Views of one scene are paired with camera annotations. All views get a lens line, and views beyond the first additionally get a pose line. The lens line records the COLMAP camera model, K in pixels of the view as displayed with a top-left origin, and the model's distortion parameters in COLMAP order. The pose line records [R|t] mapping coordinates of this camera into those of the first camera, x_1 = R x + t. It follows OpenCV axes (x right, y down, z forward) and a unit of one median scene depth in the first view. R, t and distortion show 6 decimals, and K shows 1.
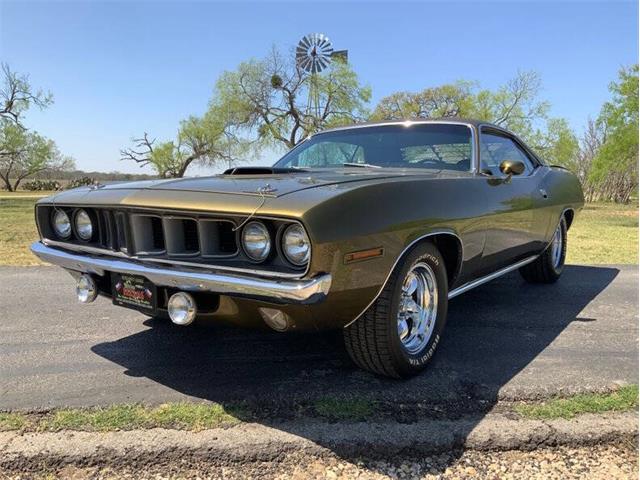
lens RADIAL K [[532.9, 0, 311.9], [0, 532.9, 241.2], [0, 0, 1]] dist [0.066233, -0.127579]
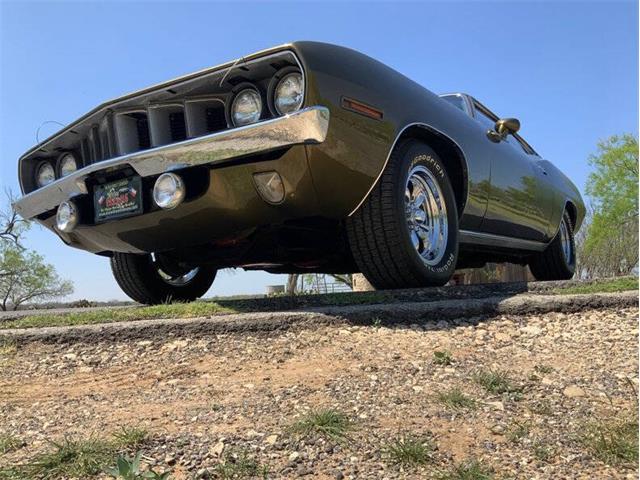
lens RADIAL K [[532.9, 0, 311.9], [0, 532.9, 241.2], [0, 0, 1]] dist [0.066233, -0.127579]
pose [[0.997974, -0.063008, 0.008833, -0.005375], [0.063445, 0.975120, -0.212406, 0.175803], [0.004770, 0.212536, 0.977141, 0.053530]]
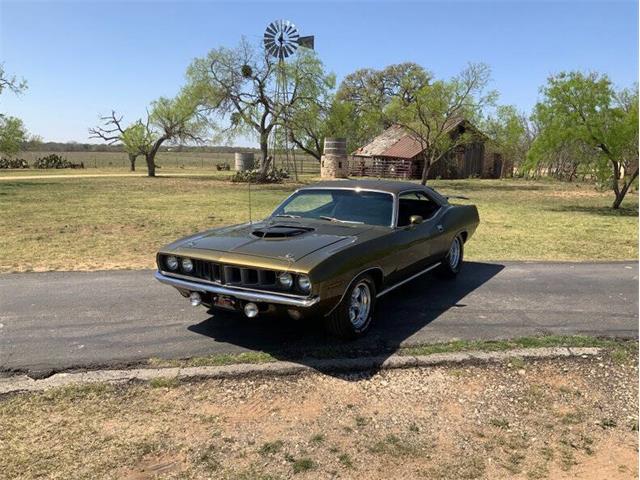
lens RADIAL K [[532.9, 0, 311.9], [0, 532.9, 241.2], [0, 0, 1]] dist [0.066233, -0.127579]
pose [[0.997920, -0.013772, 0.062981, -0.054279], [0.010247, 0.998380, 0.055960, -0.117163], [-0.063650, -0.055198, 0.996445, -0.501870]]
